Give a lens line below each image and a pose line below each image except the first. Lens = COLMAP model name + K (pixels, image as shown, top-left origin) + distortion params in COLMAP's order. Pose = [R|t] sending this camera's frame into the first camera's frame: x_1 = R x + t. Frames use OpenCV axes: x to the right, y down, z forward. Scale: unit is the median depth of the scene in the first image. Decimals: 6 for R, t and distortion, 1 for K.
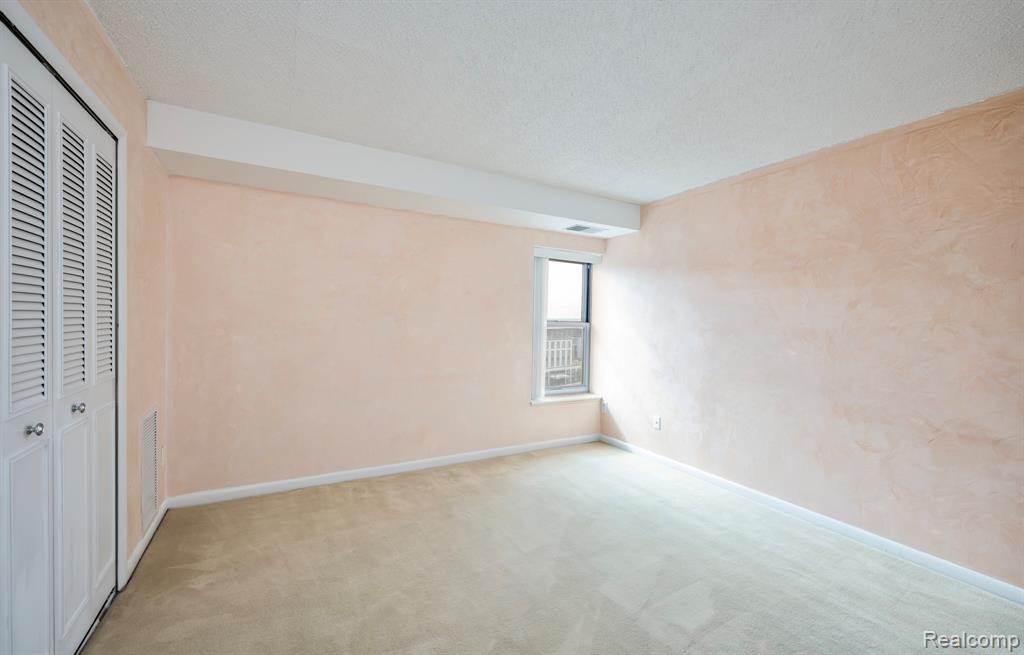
lens RADIAL K [[419.6, 0, 512.0], [0, 419.6, 327.5], [0, 0, 1]] dist [0.000386, 0.000070]
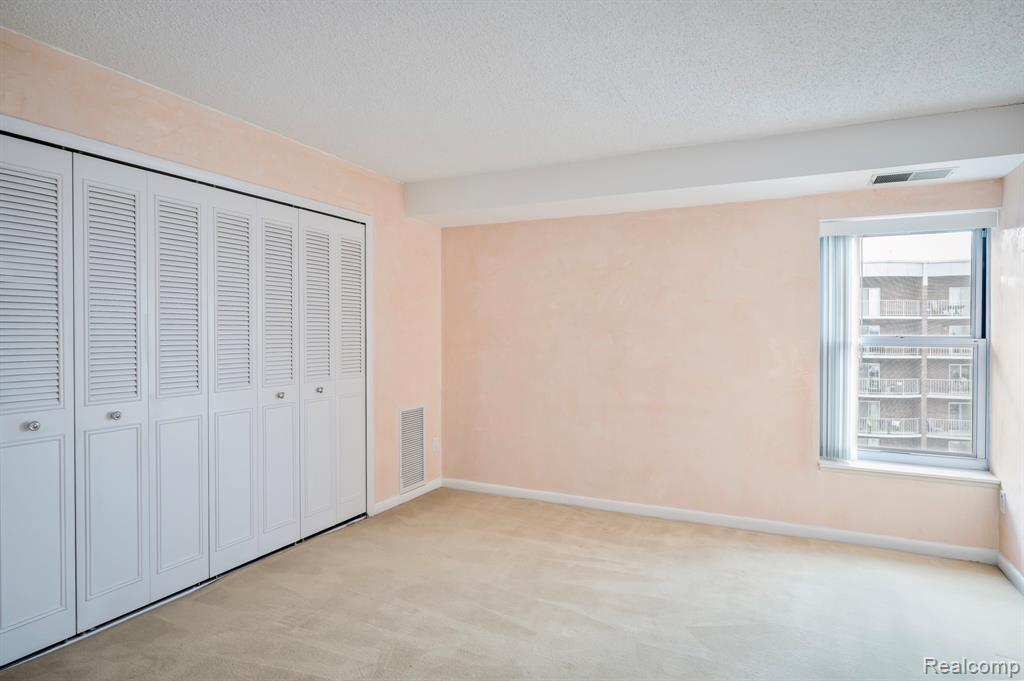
lens RADIAL K [[579.8, 0, 512.0], [0, 579.8, 340.5], [0, 0, 1]] dist [0.000029, 0.000378]
pose [[0.571660, -0.009784, -0.820432, 0.624127], [-0.006612, 0.999841, -0.016531, 0.009270], [0.820464, 0.014875, 0.571505, 0.122447]]
